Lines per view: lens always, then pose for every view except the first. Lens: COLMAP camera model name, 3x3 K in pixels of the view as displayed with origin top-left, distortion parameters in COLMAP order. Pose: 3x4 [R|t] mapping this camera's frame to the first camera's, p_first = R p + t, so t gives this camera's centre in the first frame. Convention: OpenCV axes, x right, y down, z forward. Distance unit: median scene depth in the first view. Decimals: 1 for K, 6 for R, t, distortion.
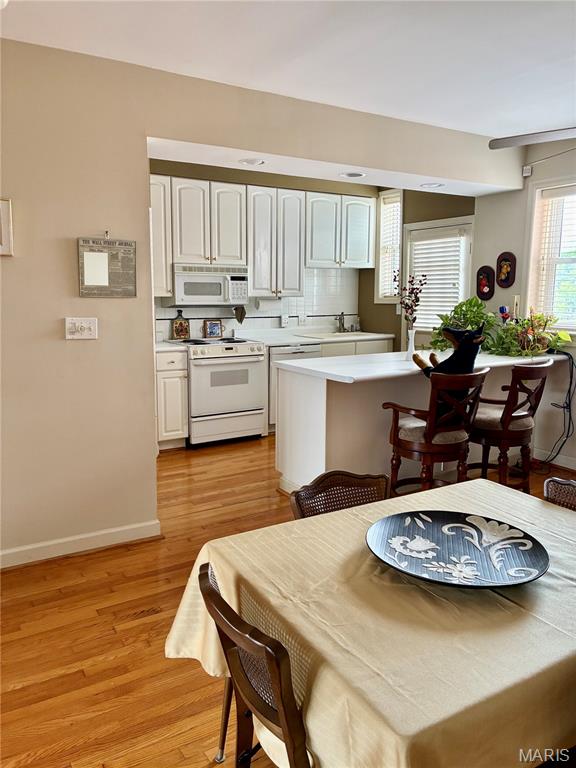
lens RADIAL K [[581.6, 0, 288.6], [0, 581.6, 380.9], [0, 0, 1]] dist [0.053176, -0.035033]
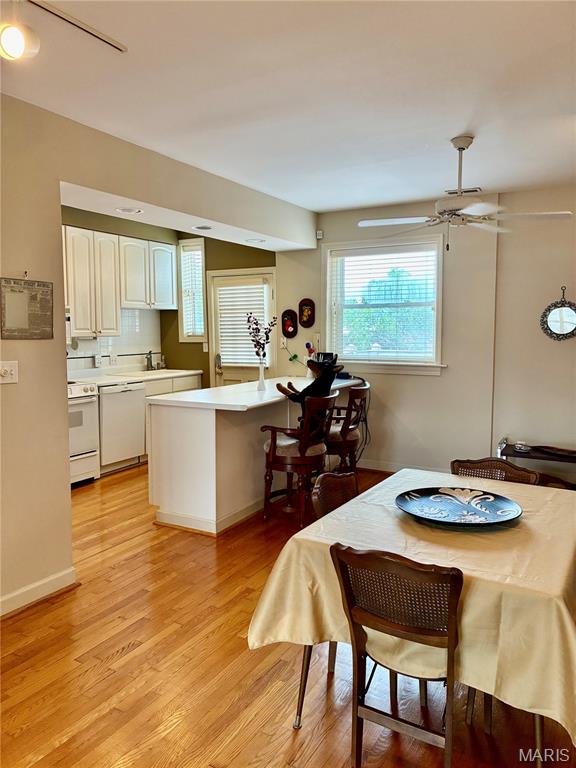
lens RADIAL K [[581.6, 0, 282.8], [0, 581.6, 386.9], [0, 0, 1]] dist [0.053176, -0.035033]
pose [[0.875874, -0.055305, 0.479360, -0.283240], [0.082127, 0.996002, -0.035148, 0.002561], [-0.475500, 0.070153, 0.876914, -0.028709]]
